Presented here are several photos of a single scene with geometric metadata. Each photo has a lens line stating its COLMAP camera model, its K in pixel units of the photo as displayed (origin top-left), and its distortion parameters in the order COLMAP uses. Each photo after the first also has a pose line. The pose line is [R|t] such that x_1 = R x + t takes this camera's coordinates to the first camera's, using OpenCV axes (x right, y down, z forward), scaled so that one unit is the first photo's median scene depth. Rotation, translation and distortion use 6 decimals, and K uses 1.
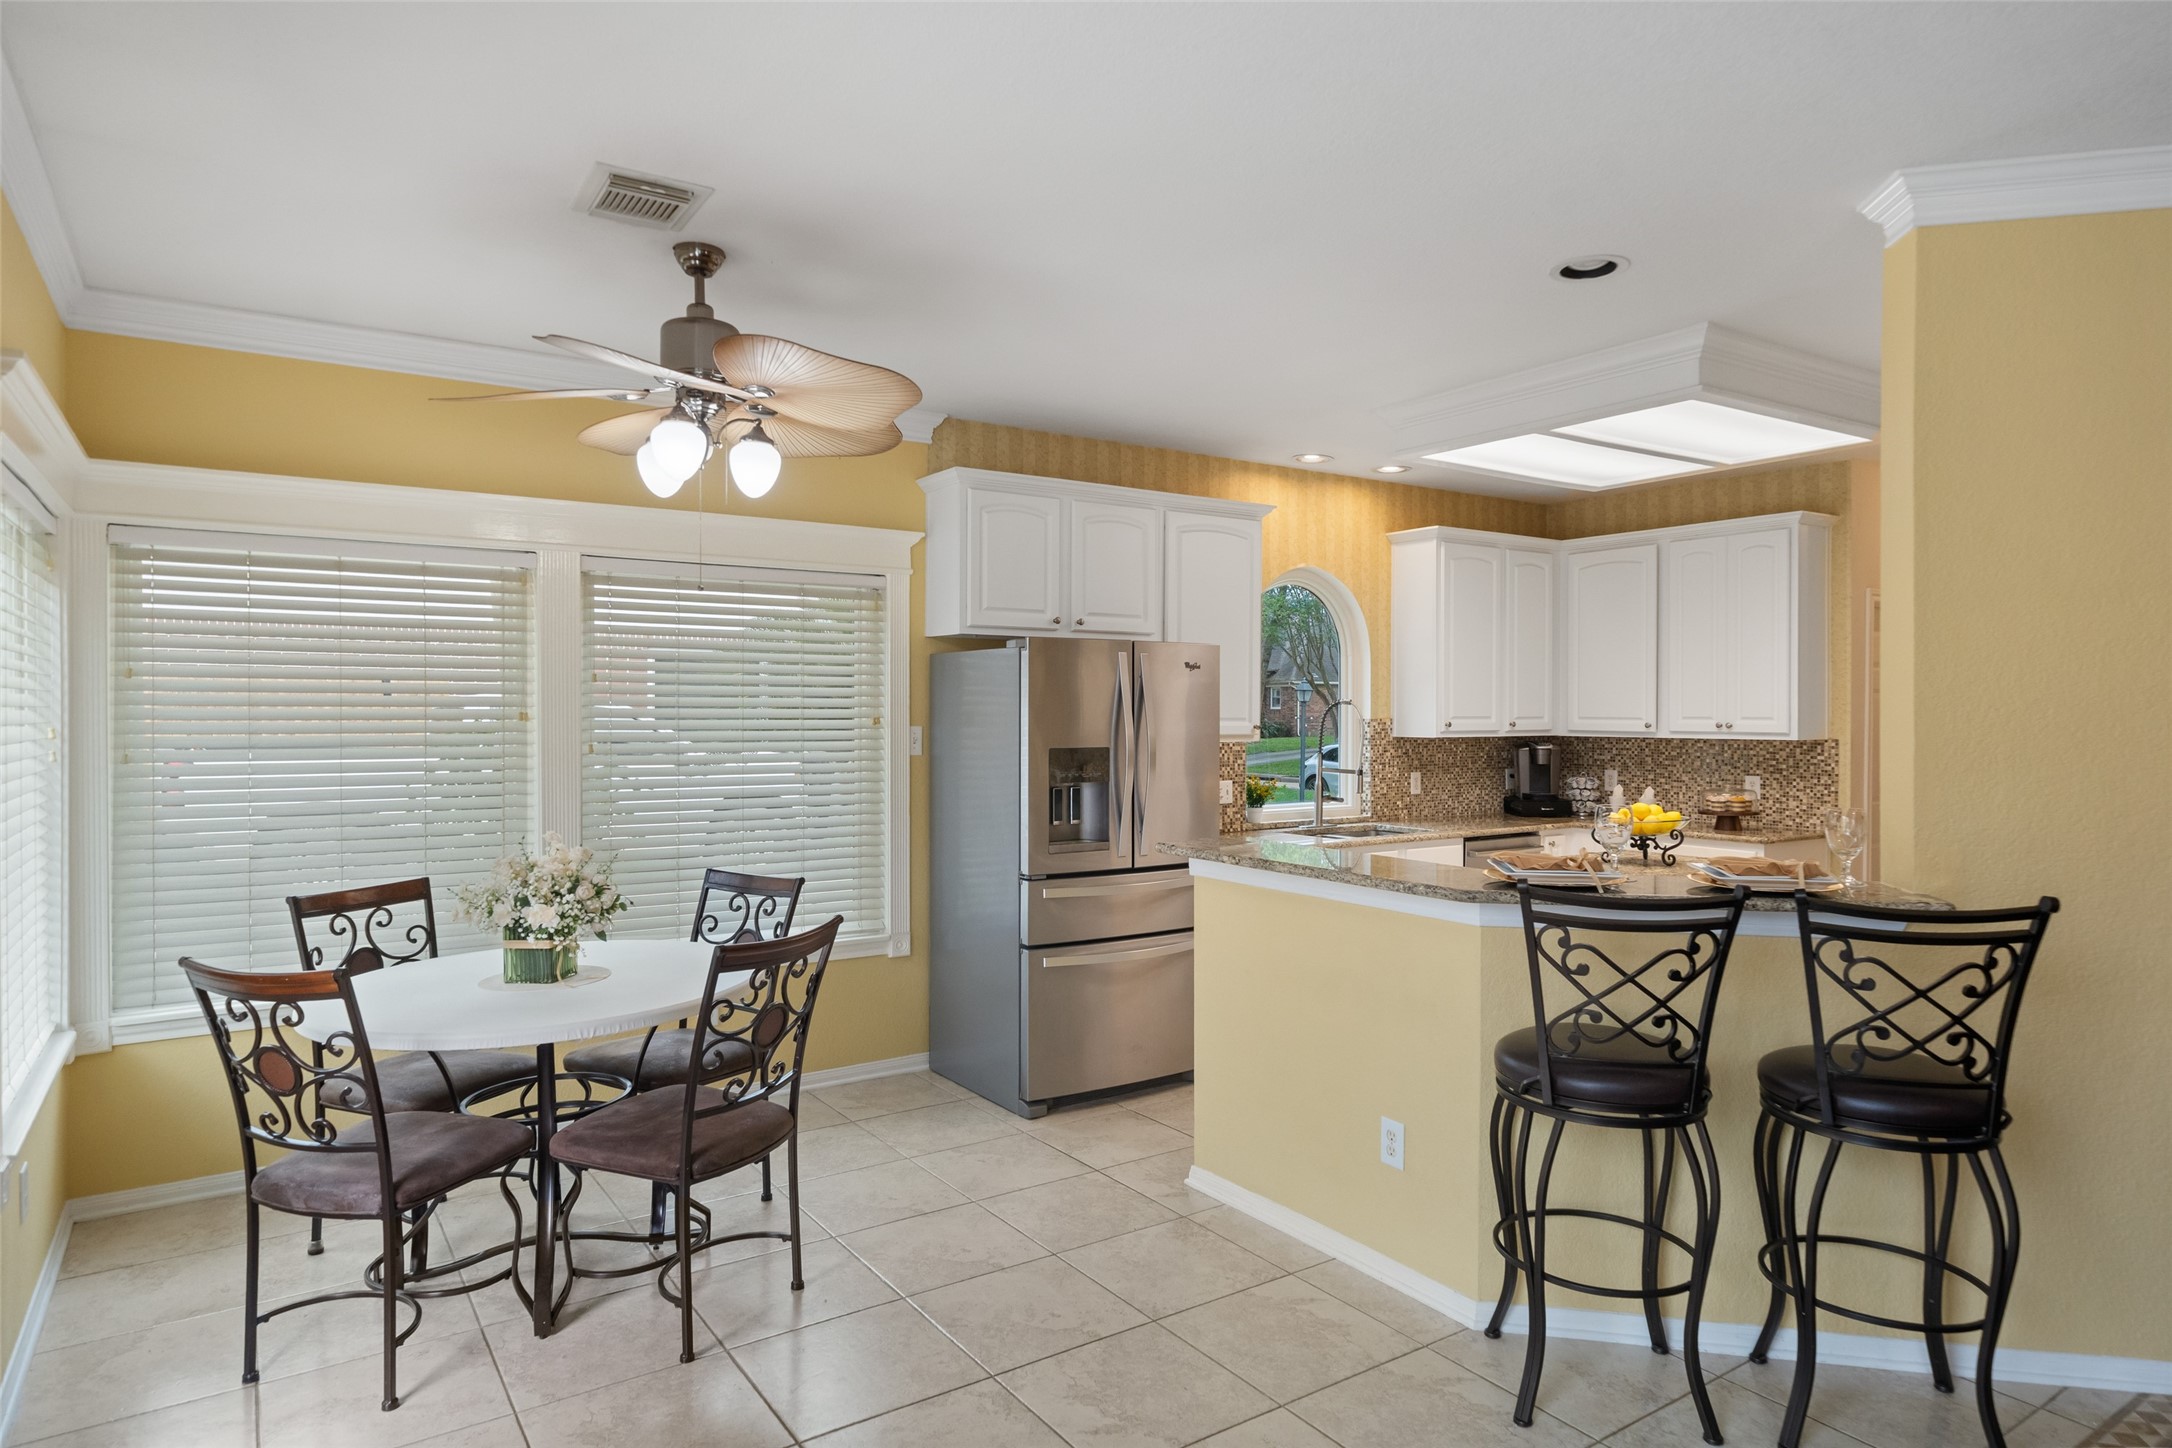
lens RADIAL K [[1249.9, 0, 1086.0], [0, 1249.9, 724.0], [0, 0, 1]] dist [0.001554, -0.000017]
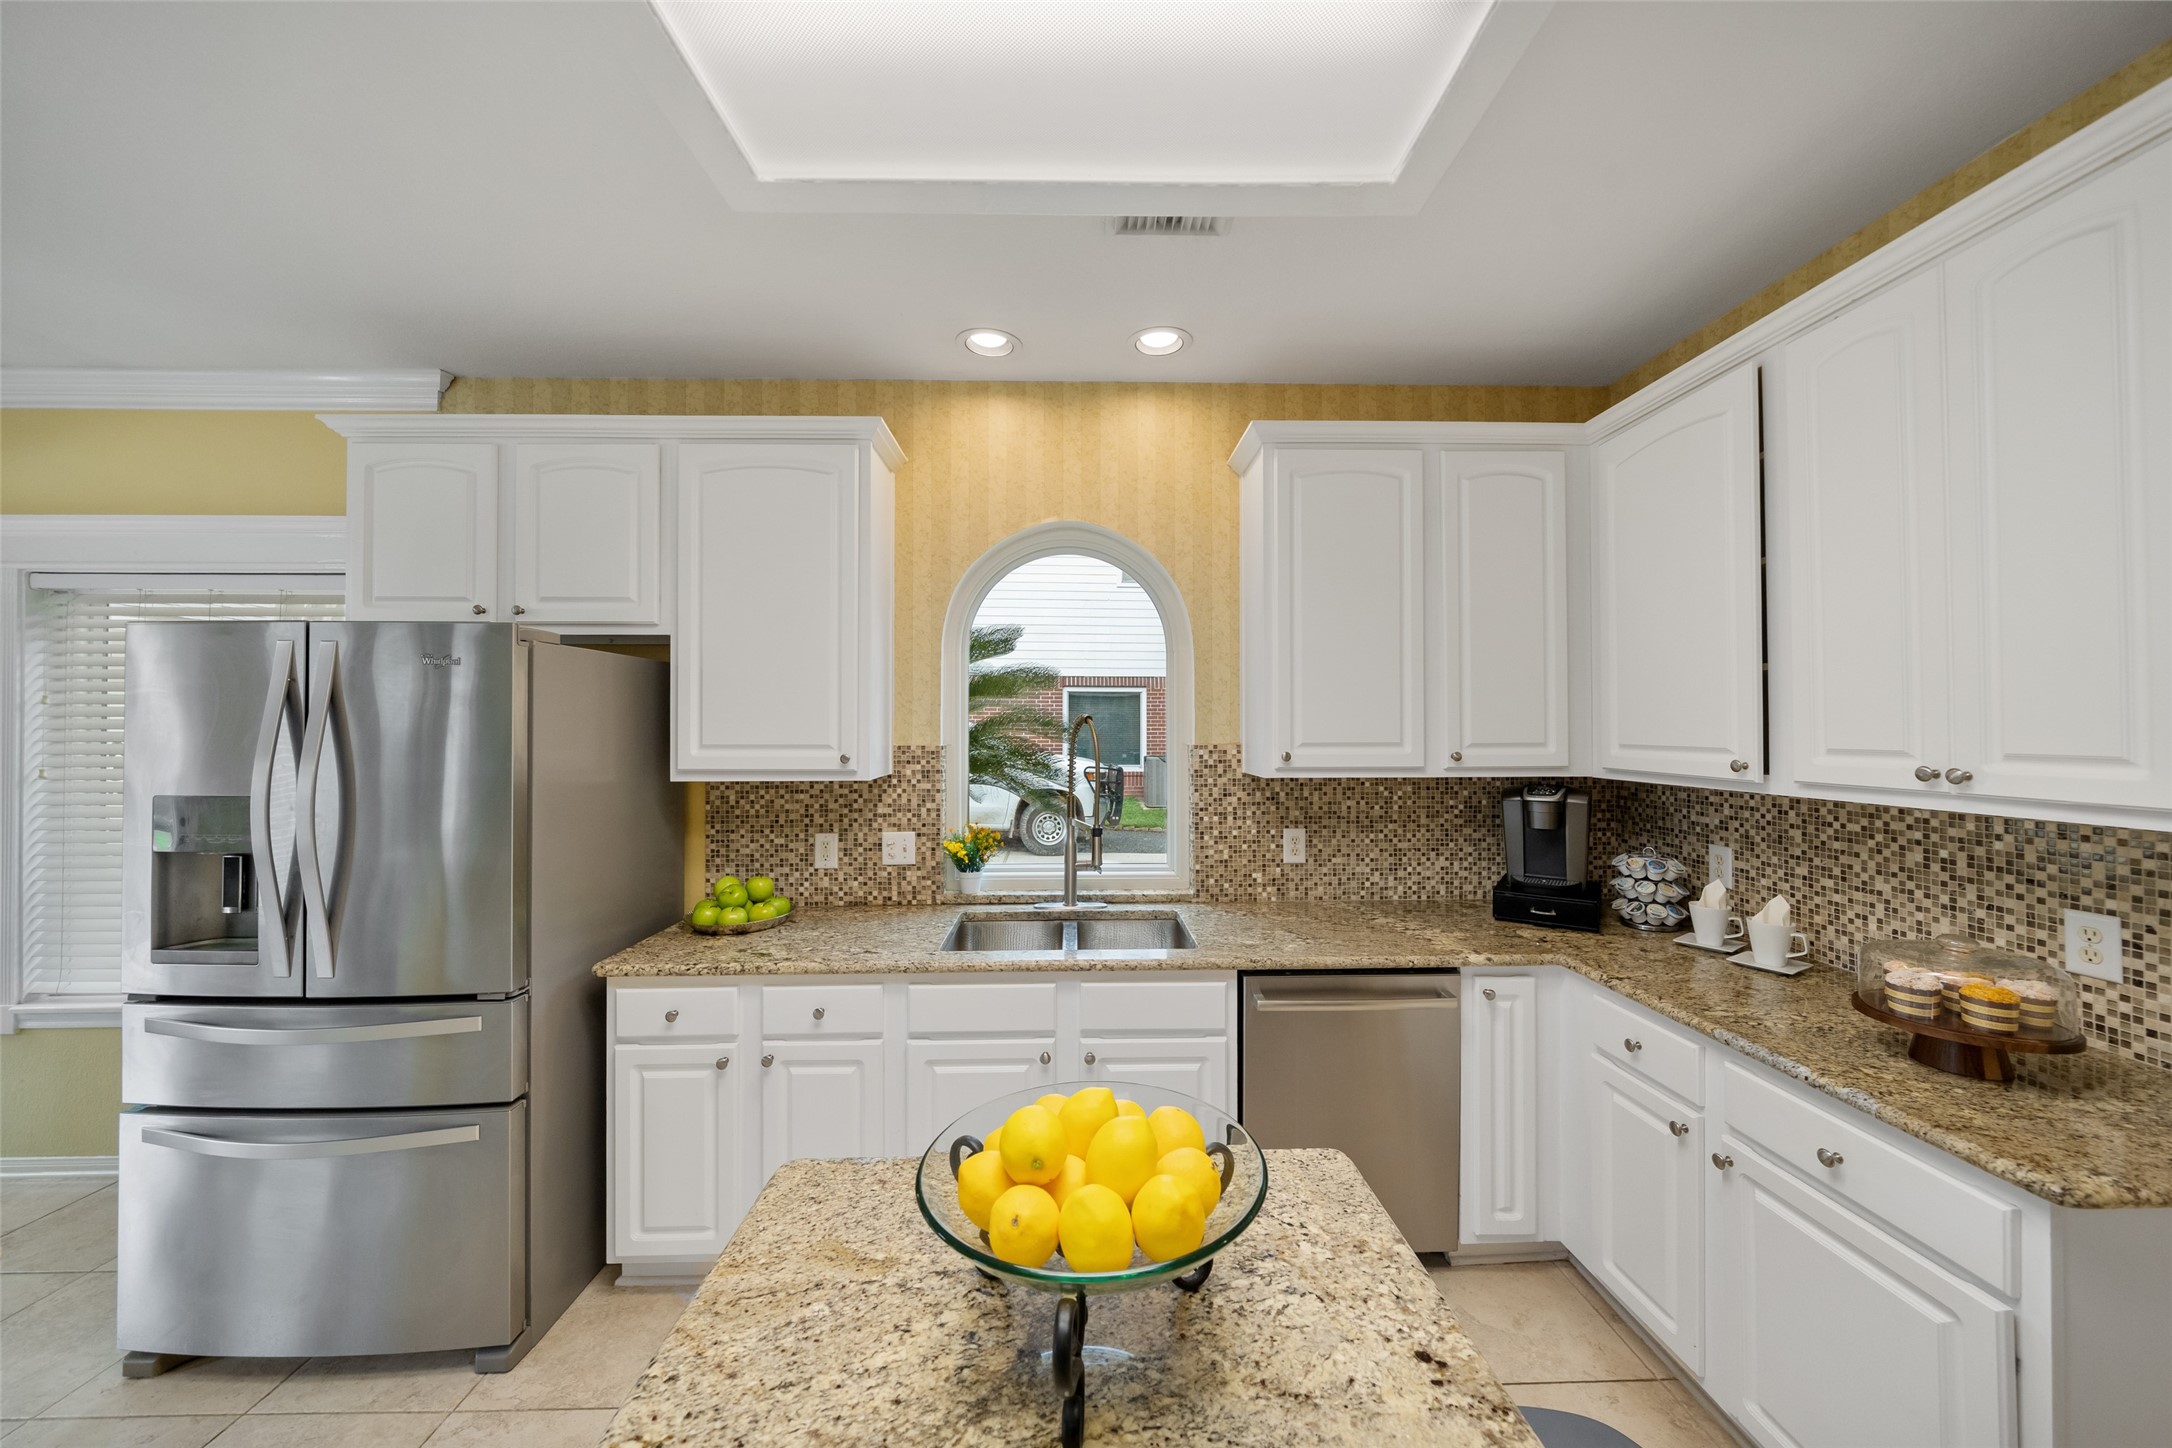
lens RADIAL K [[733.4, 0, 1086.0], [0, 733.4, 724.0], [0, 0, 1]] dist [-0.010838, 0.000127]
pose [[0.843360, -0.004946, -0.537327, 0.386113], [-0.003795, 0.999878, -0.015161, -0.009062], [0.537336, 0.014825, 0.843238, 0.644619]]
